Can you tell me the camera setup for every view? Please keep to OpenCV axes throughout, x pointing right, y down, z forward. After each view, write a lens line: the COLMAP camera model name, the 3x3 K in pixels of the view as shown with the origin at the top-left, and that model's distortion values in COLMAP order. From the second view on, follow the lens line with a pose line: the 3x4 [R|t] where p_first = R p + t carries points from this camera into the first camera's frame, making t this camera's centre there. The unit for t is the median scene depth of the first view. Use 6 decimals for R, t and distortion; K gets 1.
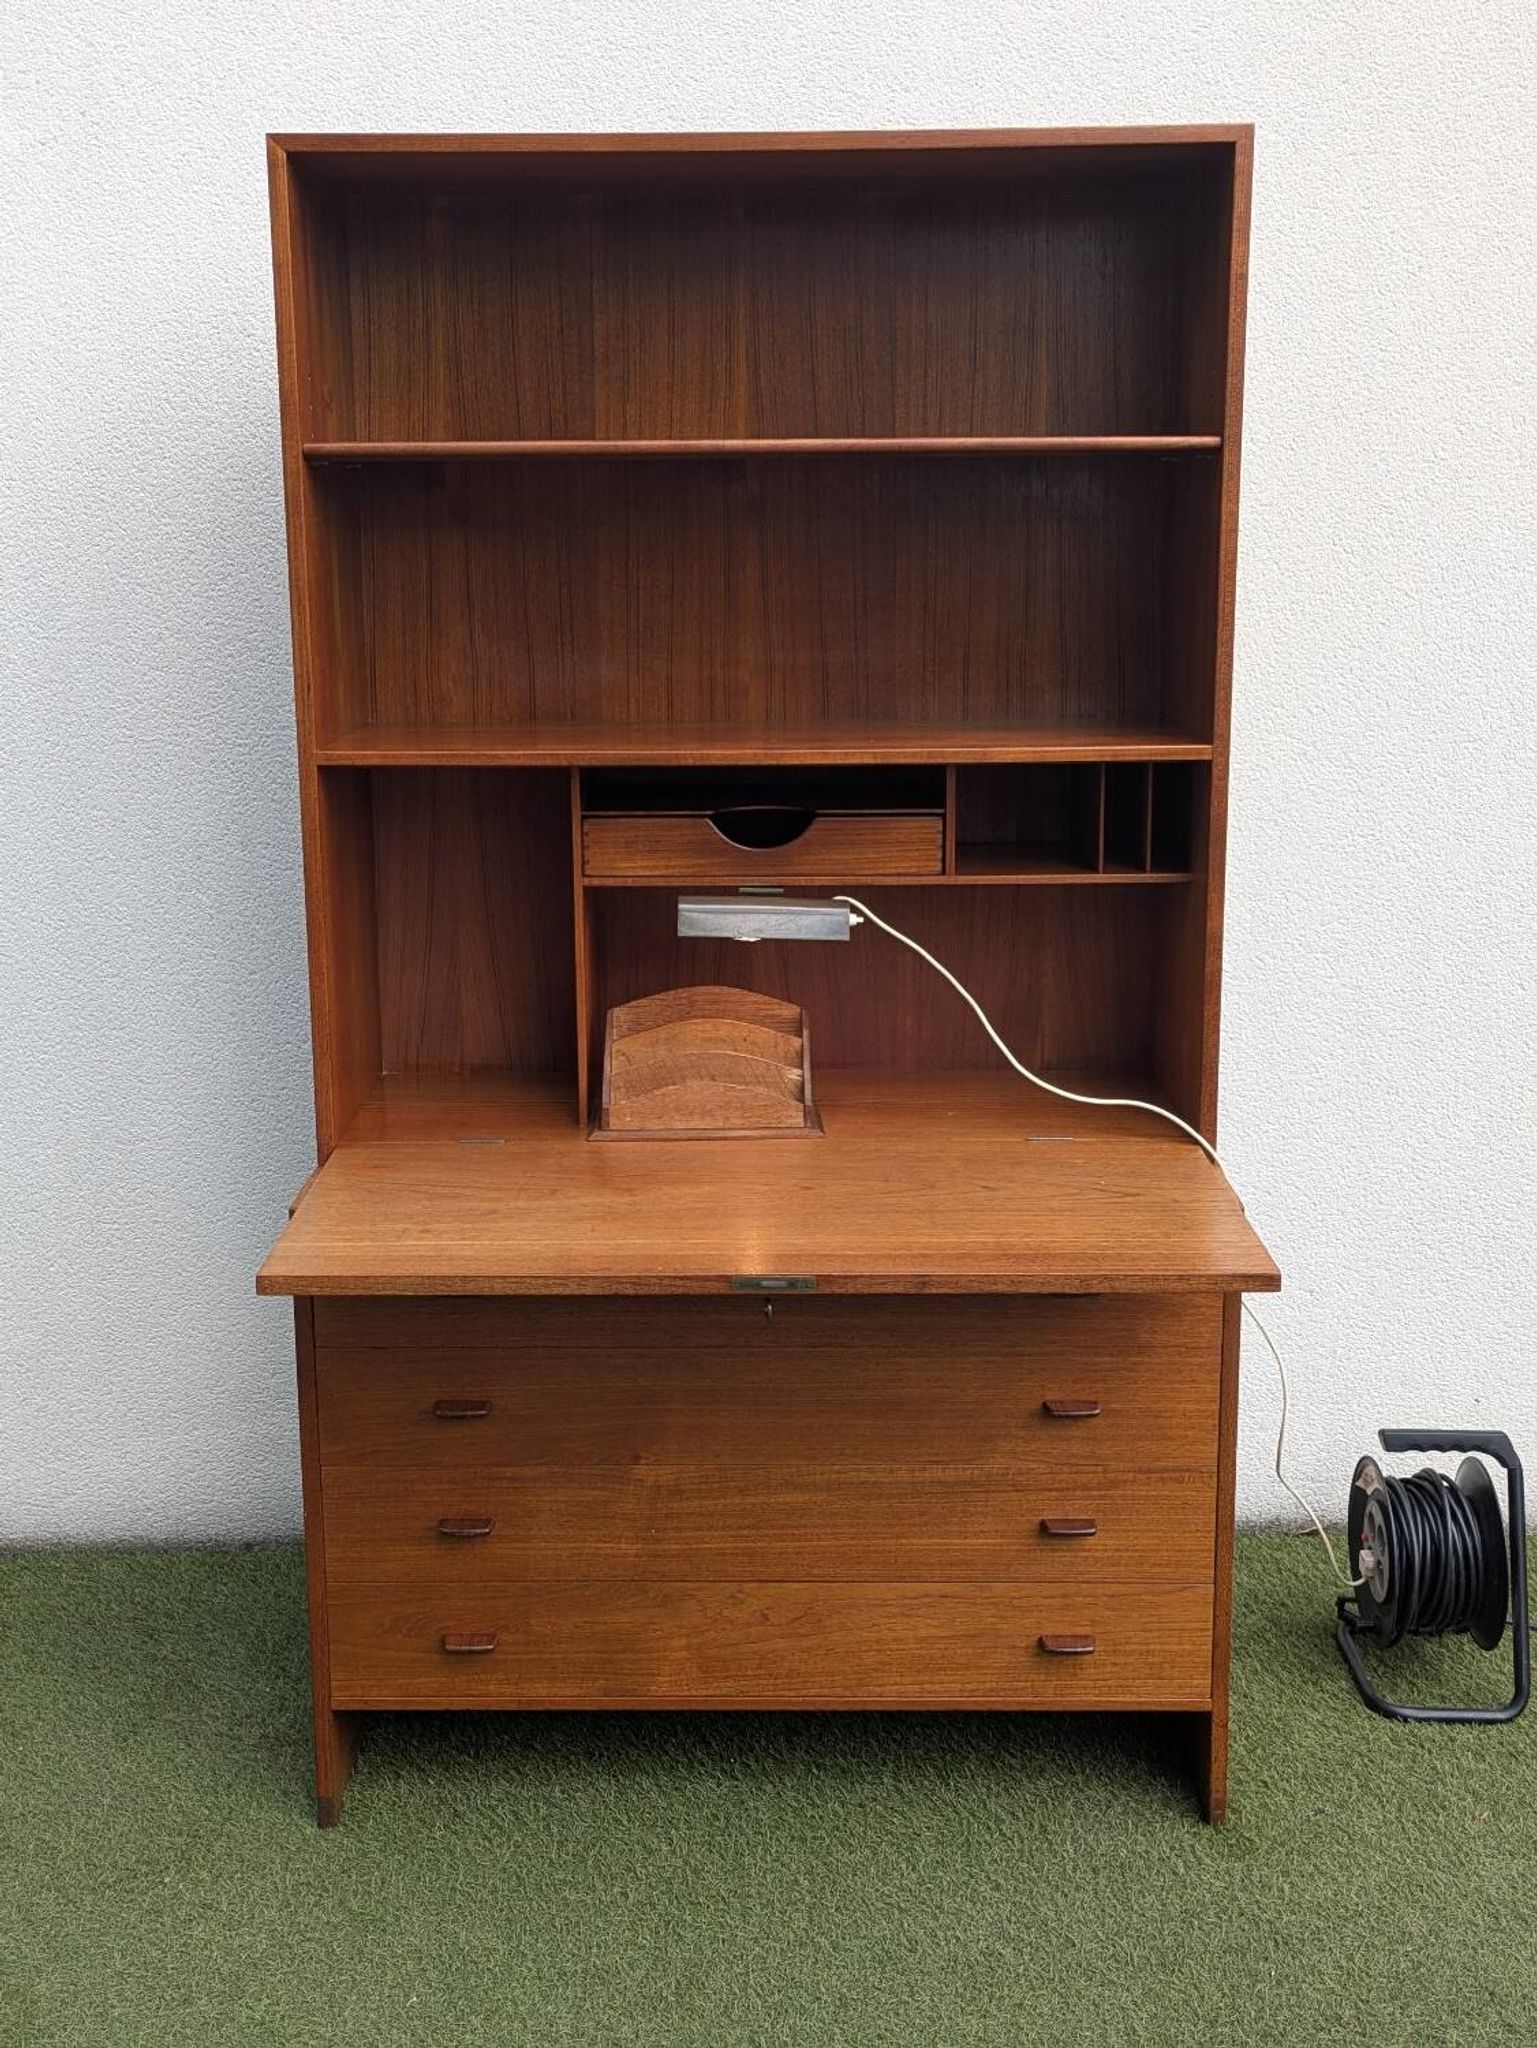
lens RADIAL K [[2237.3, 0, 735.8], [0, 2237.3, 941.0], [0, 0, 1]] dist [0.045377, 0.000000]
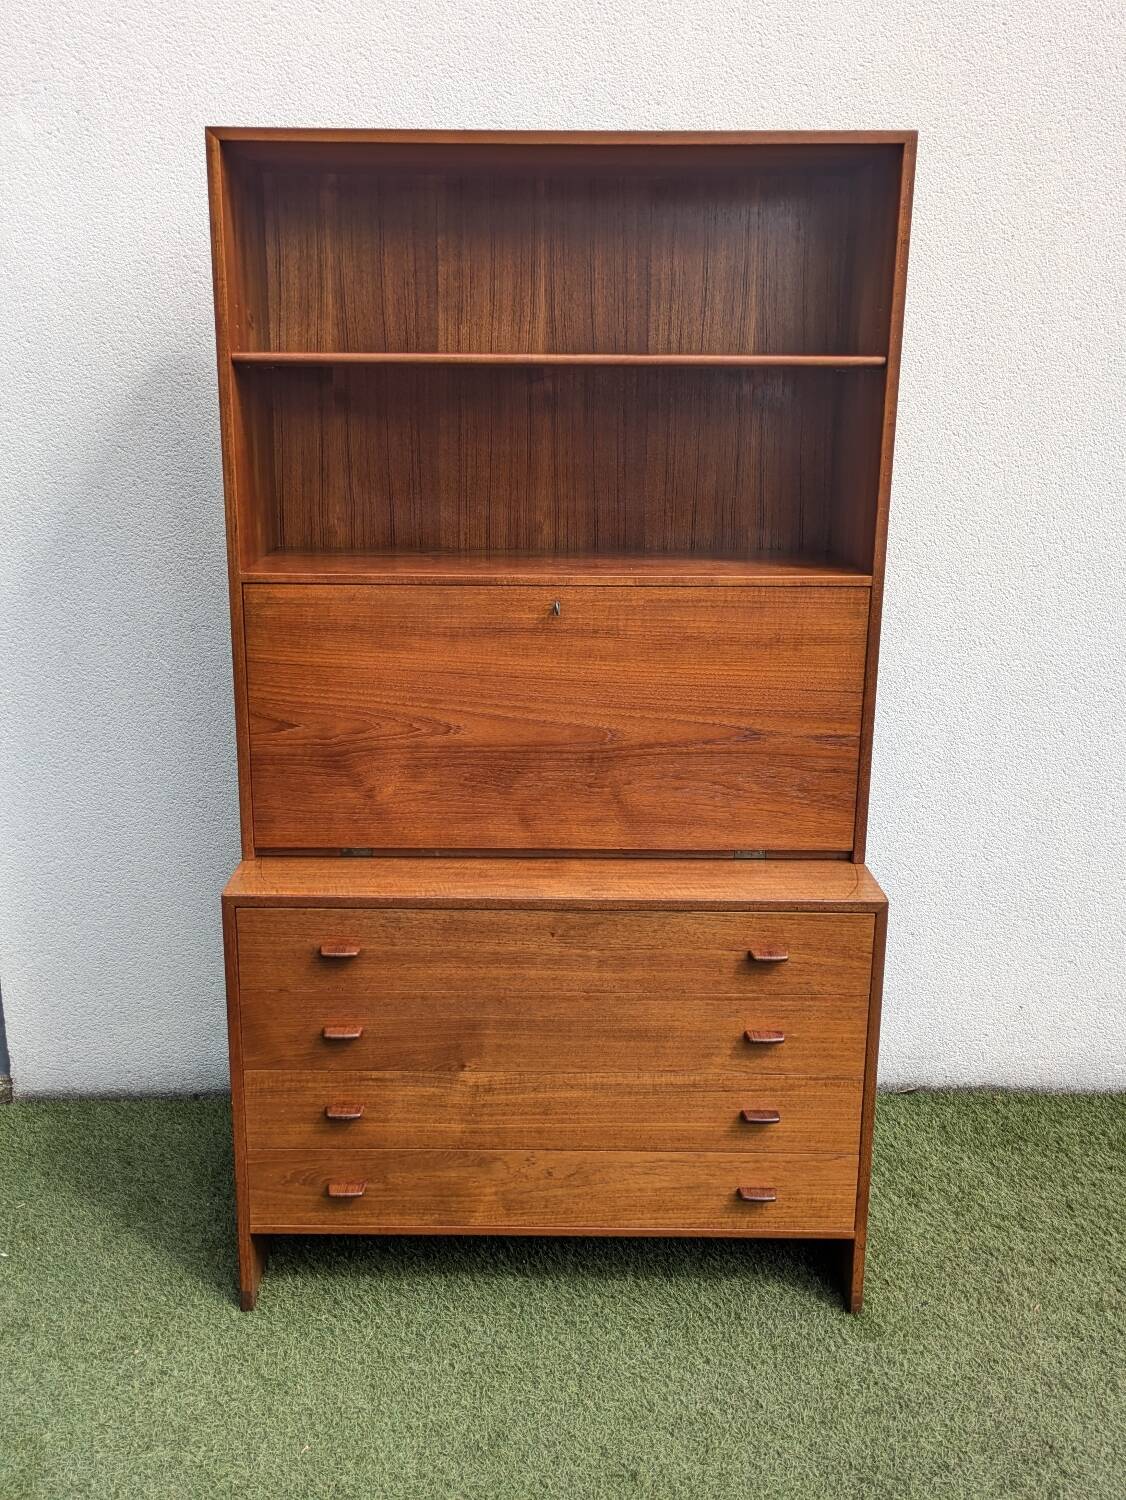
lens RADIAL K [[1379.8, 0, 524.2], [0, 1379.8, 714.2], [0, 0, 1]] dist [0.037212, 0.000000]
pose [[0.999859, 0.011078, 0.012584, -0.017561], [-0.011668, 0.998786, 0.047856, -0.037651], [-0.012039, -0.047996, 0.998775, 0.117025]]
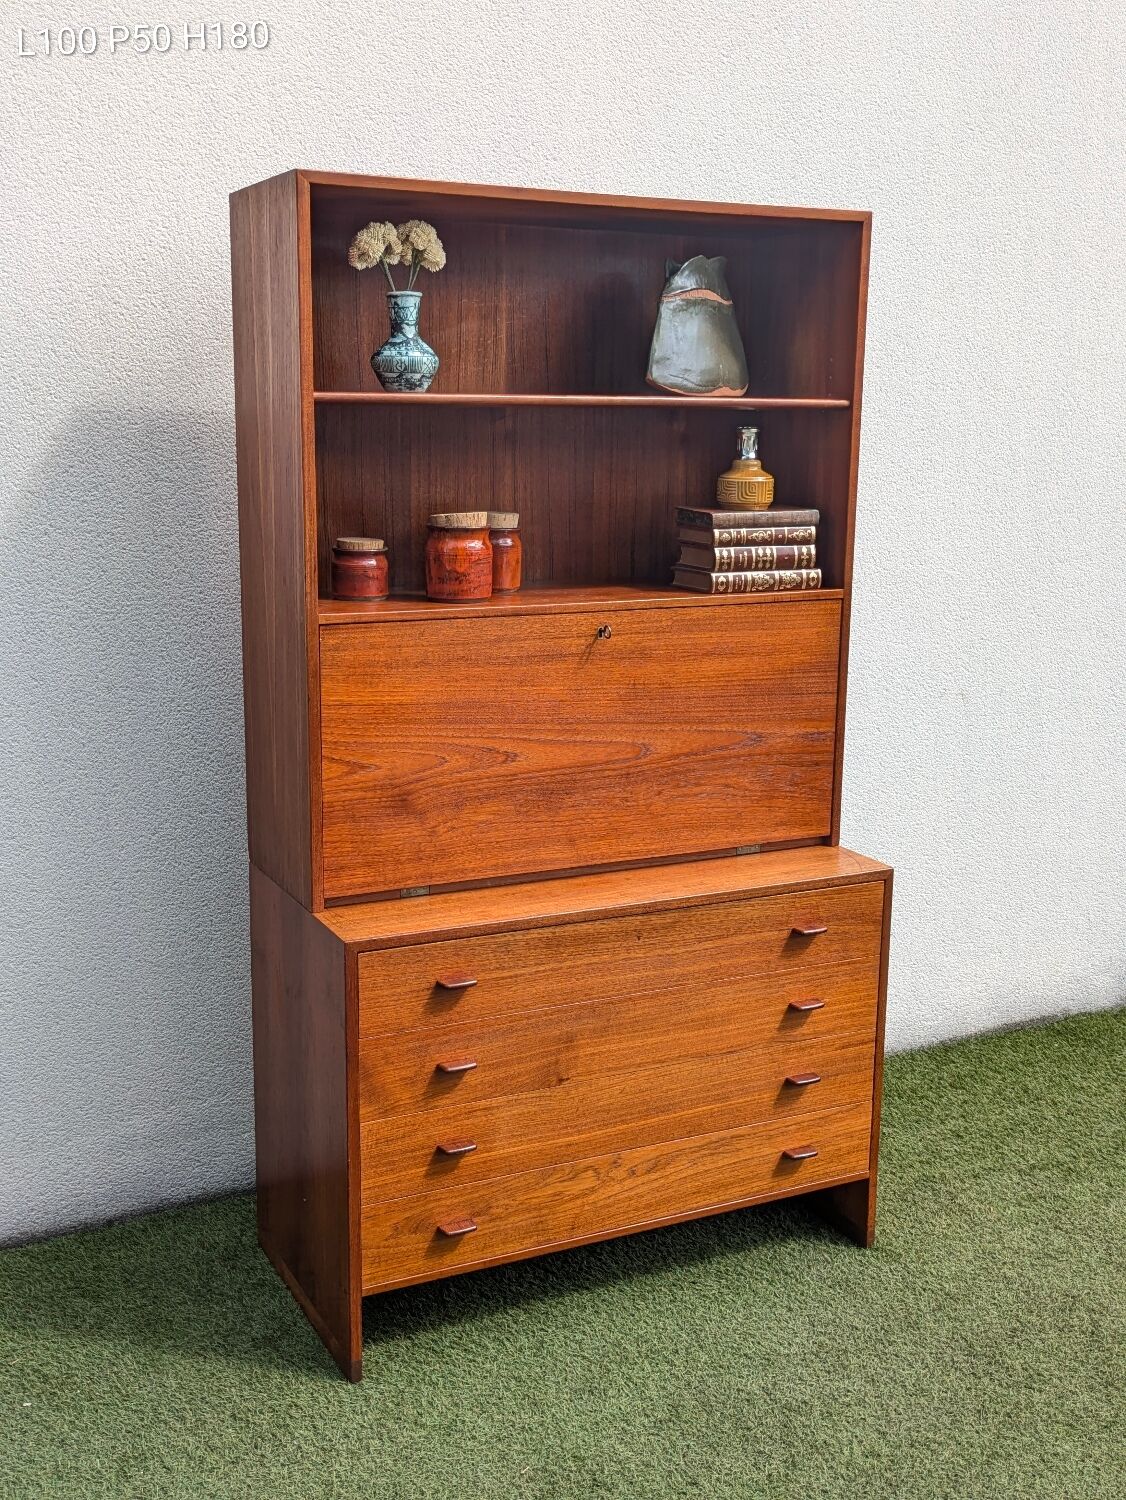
lens RADIAL K [[1638.7, 0, 522.7], [0, 1638.7, 749.4], [0, 0, 1]] dist [0.045377, 0.000000]
pose [[0.893807, -0.074590, 0.442205, -0.511609], [0.071120, 0.997168, 0.024449, -0.016300], [-0.442776, 0.009597, 0.896581, 0.032882]]
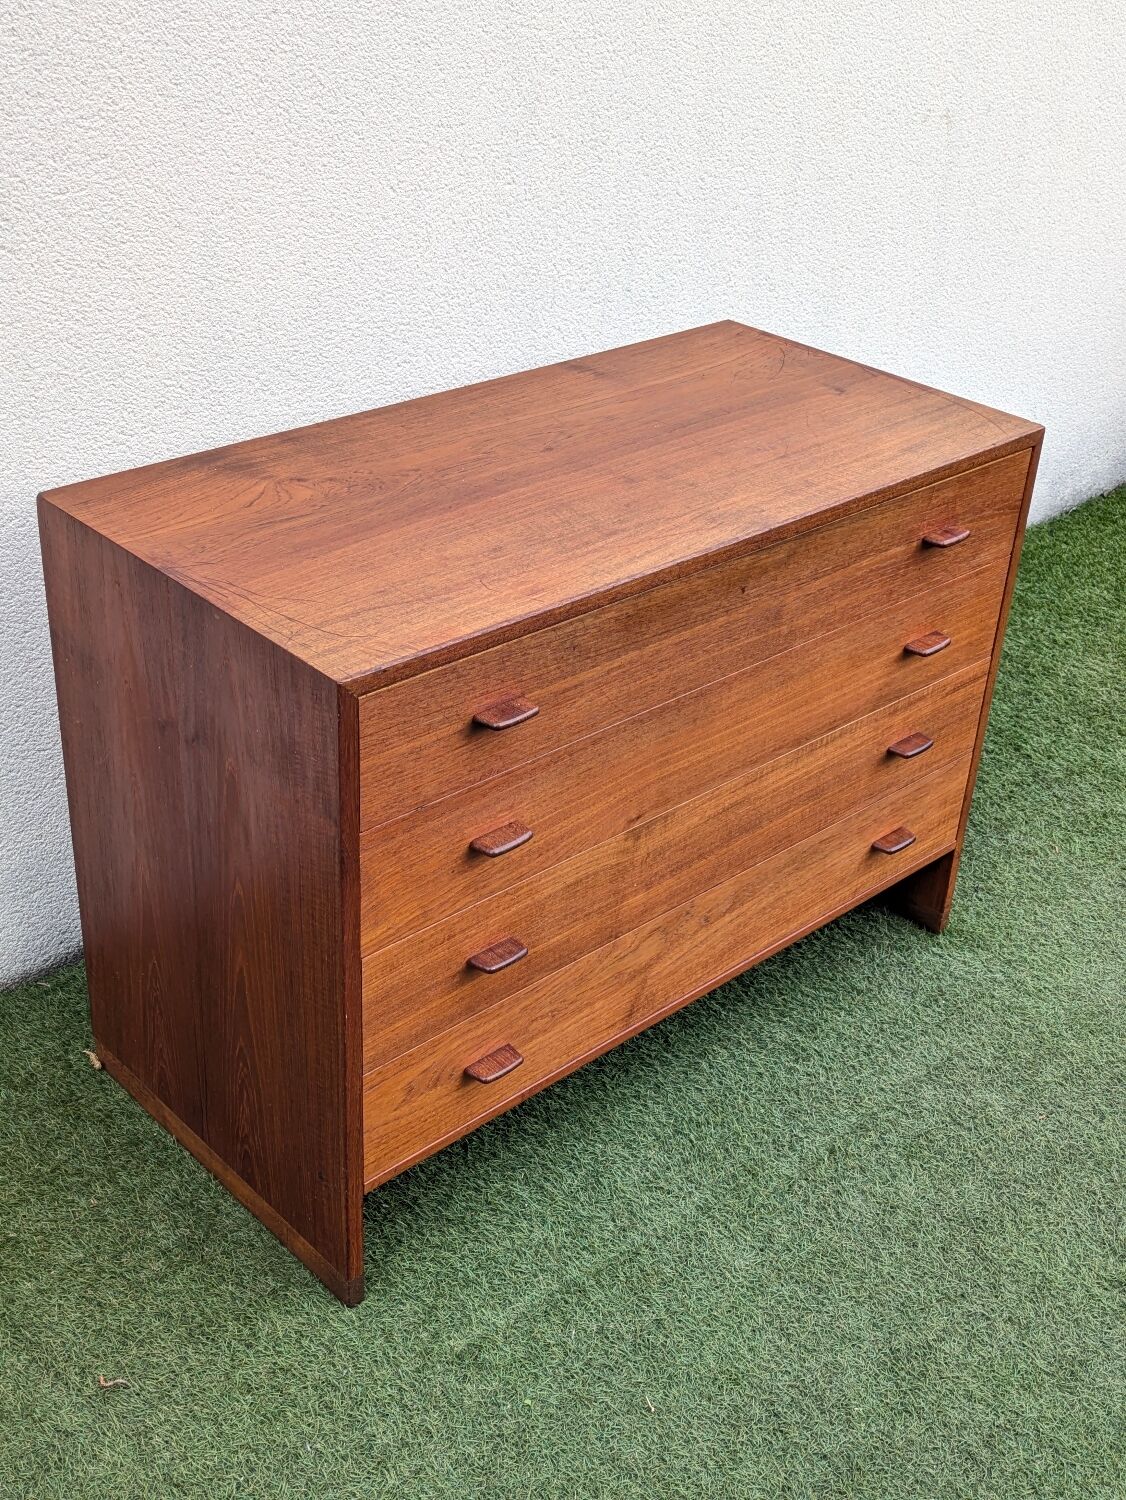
lens RADIAL K [[1772.1, 0, 550.3], [0, 1772.1, 734.6], [0, 0, 1]] dist [0.060593, 0.000000]
pose [[0.724697, -0.308807, 0.615997, -0.495394], [0.083525, 0.926733, 0.366319, -0.075626], [-0.683987, -0.214019, 0.697394, 0.494289]]
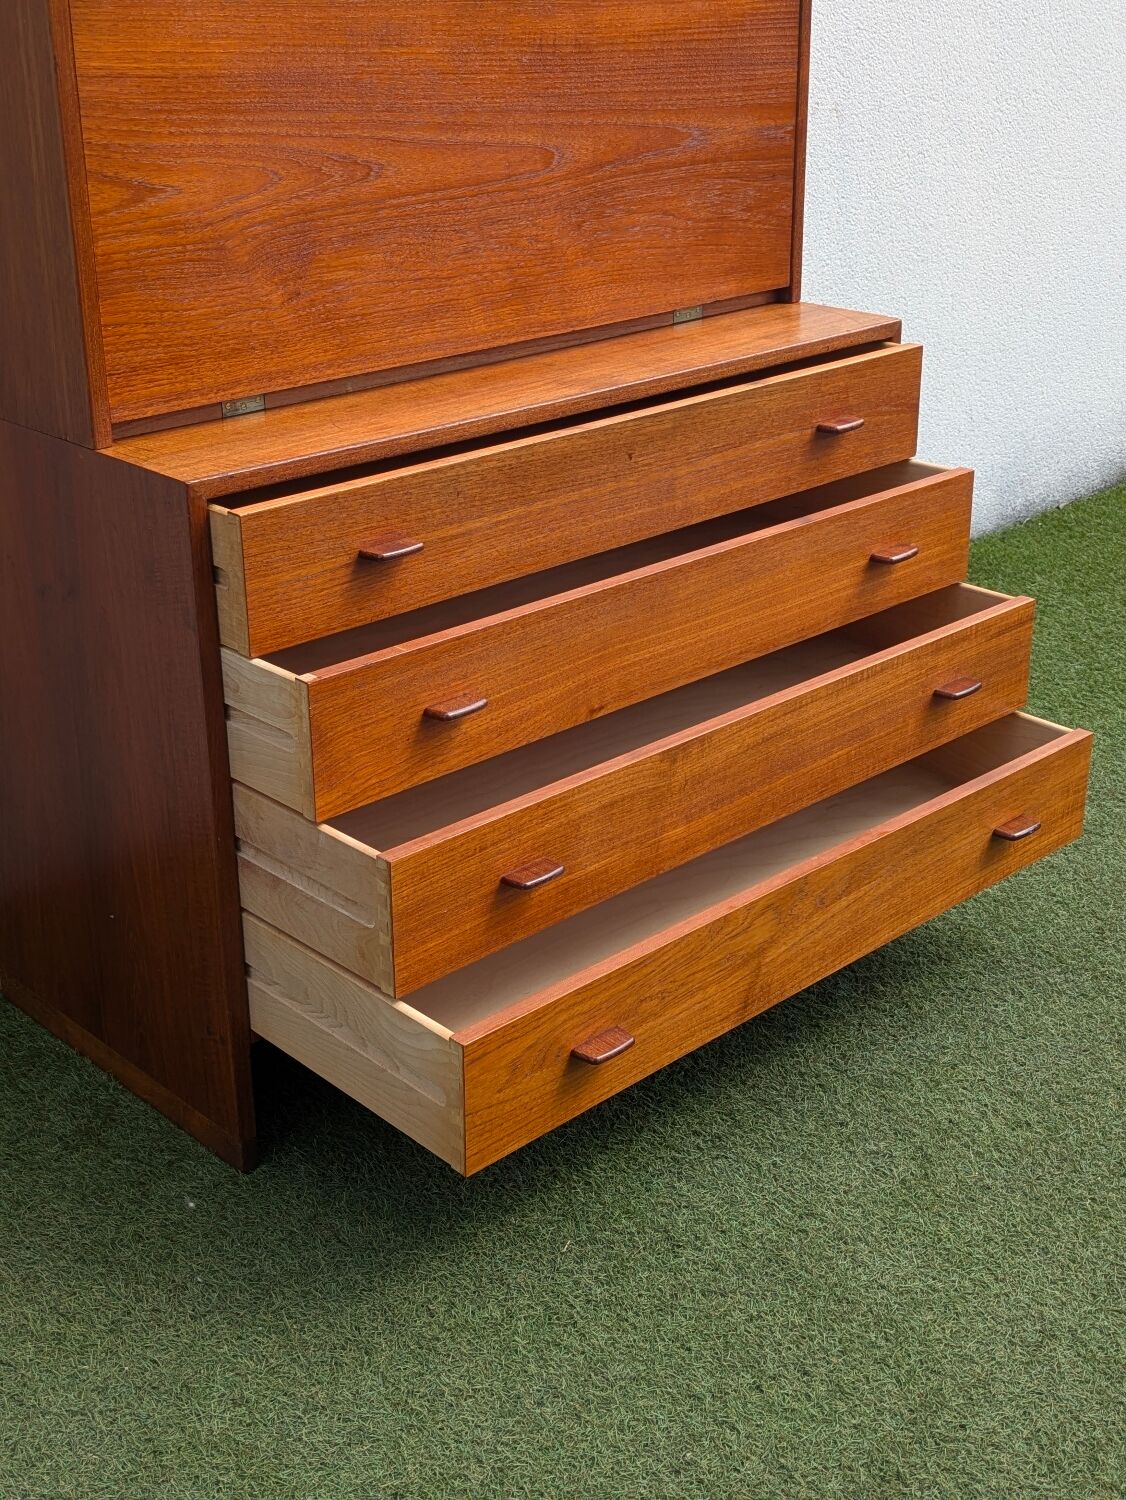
lens RADIAL K [[1966.0, 0, 537.1], [0, 1966.0, 676.2], [0, 0, 1]] dist [0.048385, 0.000000]
pose [[0.725017, -0.252712, 0.640693, -0.553373], [0.142236, 0.965136, 0.219729, 0.044605], [-0.673884, -0.068178, 0.735685, 0.355027]]
